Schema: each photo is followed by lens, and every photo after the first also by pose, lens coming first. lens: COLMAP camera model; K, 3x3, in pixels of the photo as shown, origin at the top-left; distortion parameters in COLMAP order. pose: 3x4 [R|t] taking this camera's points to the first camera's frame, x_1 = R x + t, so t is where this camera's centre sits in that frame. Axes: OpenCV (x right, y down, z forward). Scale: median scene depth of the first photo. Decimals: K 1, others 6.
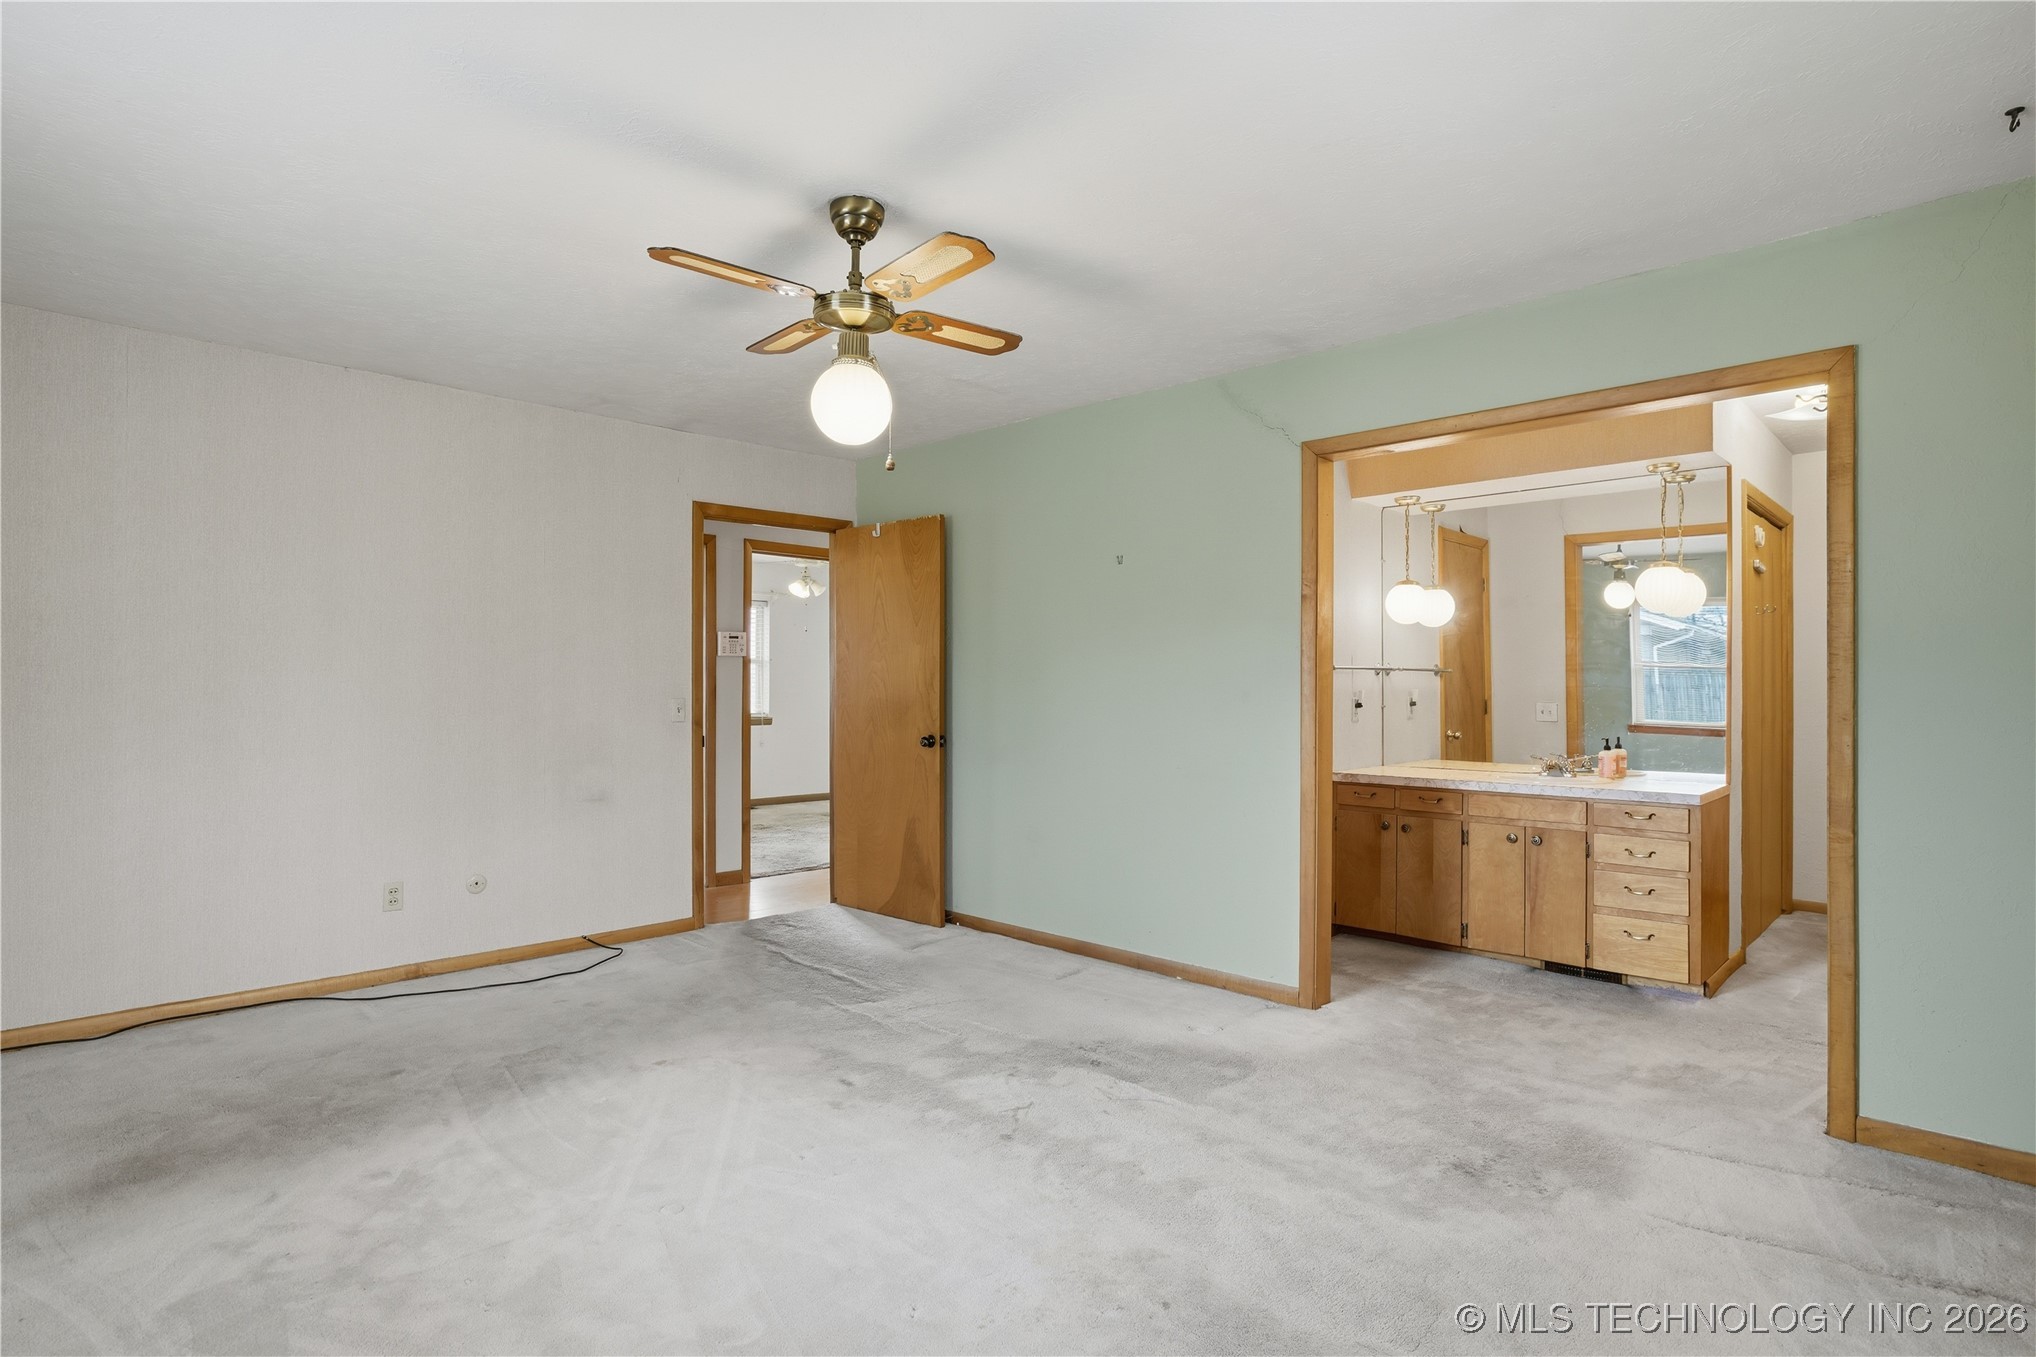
lens RADIAL K [[1106.0, 0, 1019.5], [0, 1106.0, 684.0], [0, 0, 1]] dist [0.003710, 0.000685]
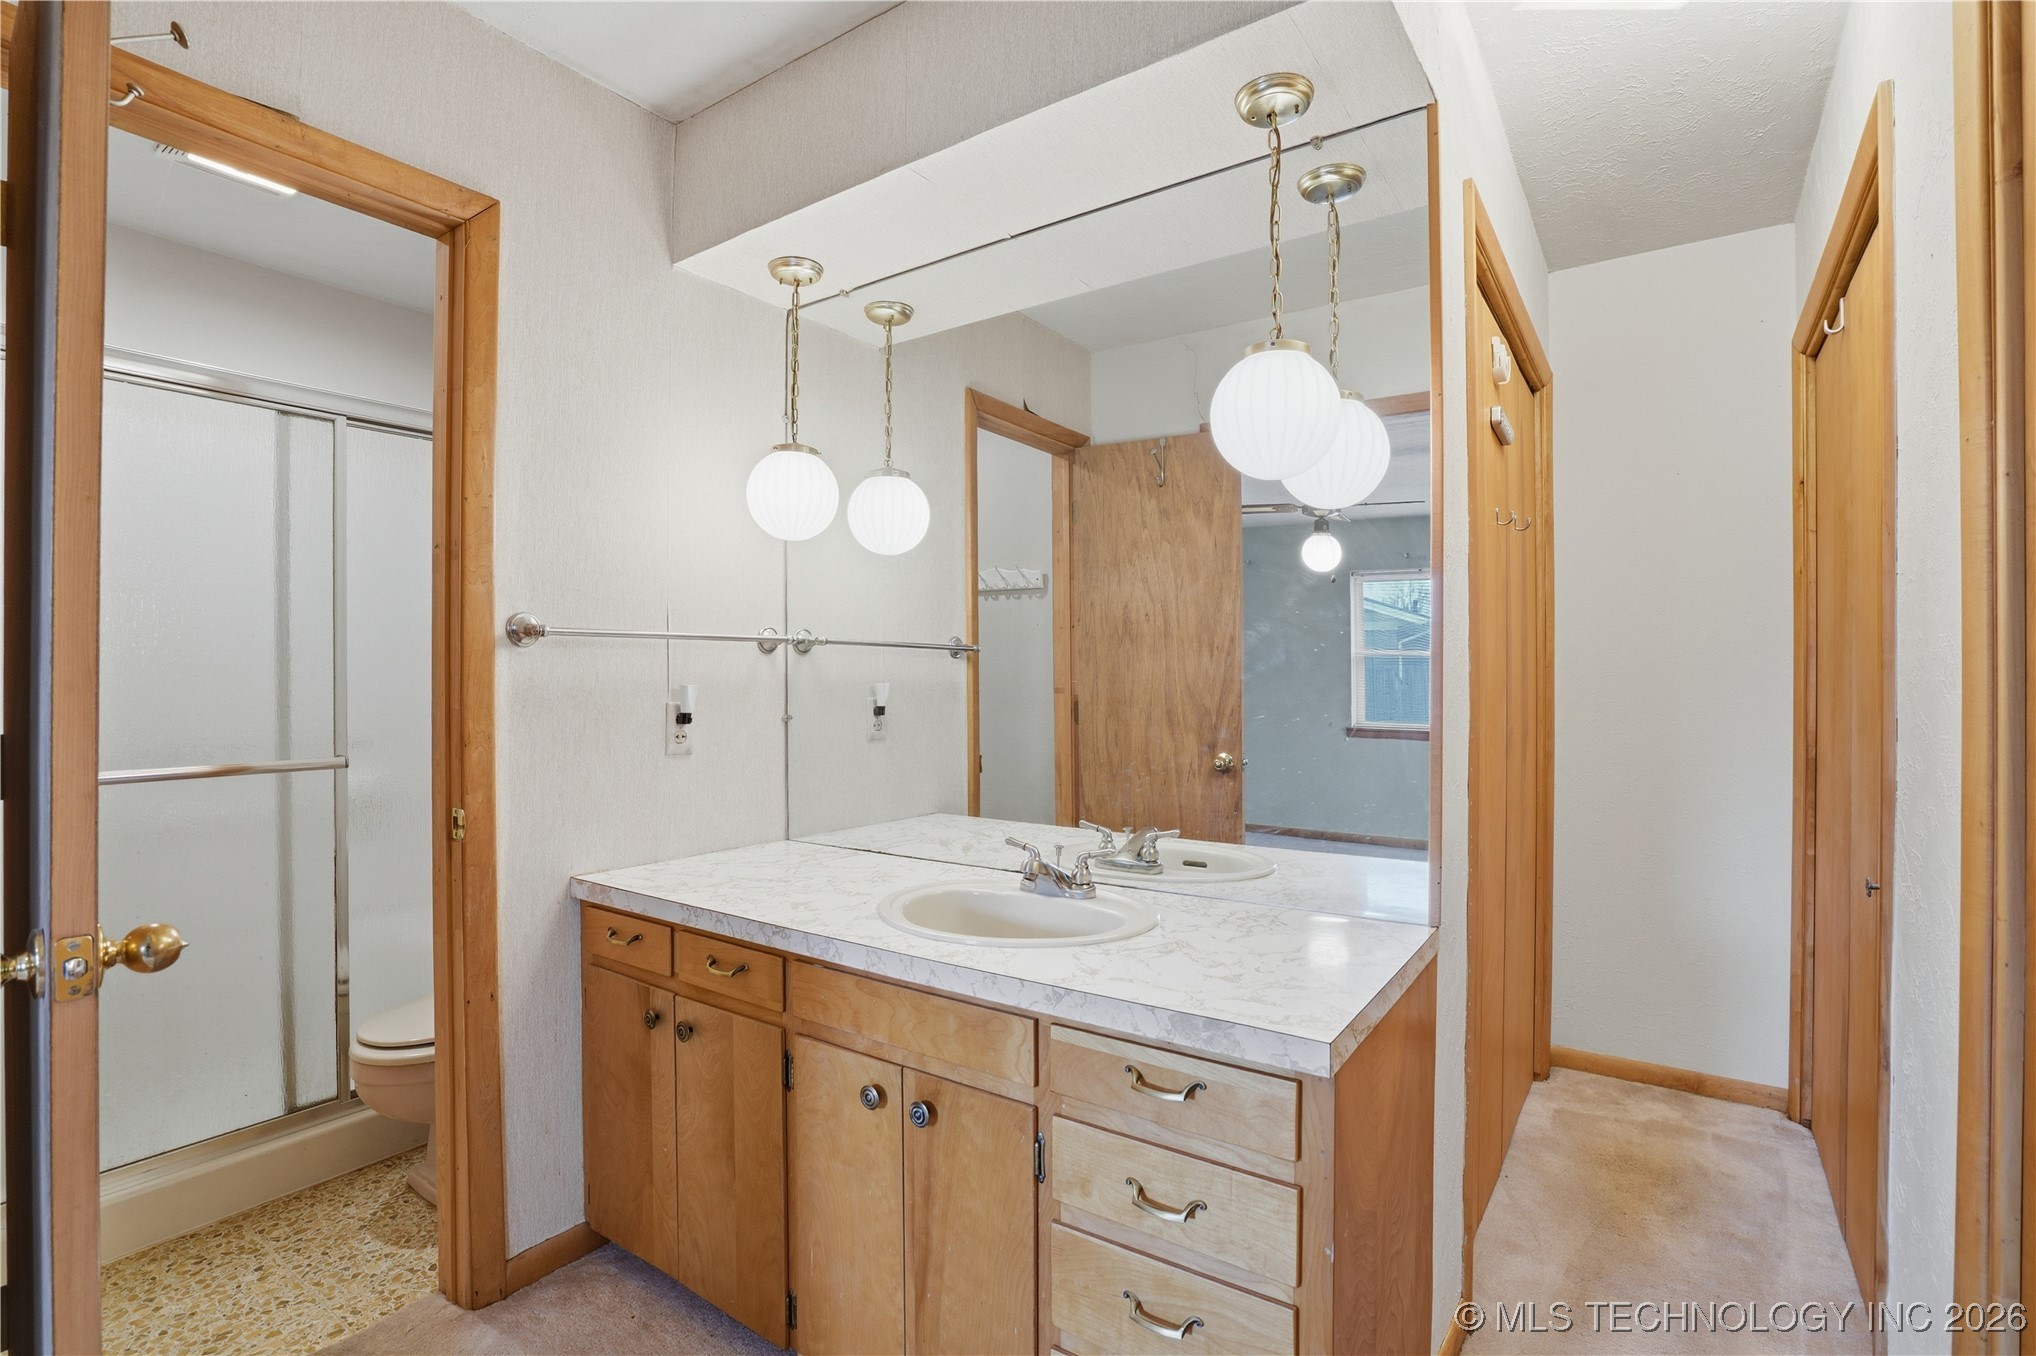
lens RADIAL K [[965.9, 0, 1012.4], [0, 965.9, 678.4], [0, 0, 1]] dist [-0.031240, 0.015514]
pose [[0.991866, -0.000685, 0.127285, 0.417713], [0.000944, 0.999998, -0.001973, 0.004019], [-0.127283, 0.002077, 0.991864, 0.635472]]
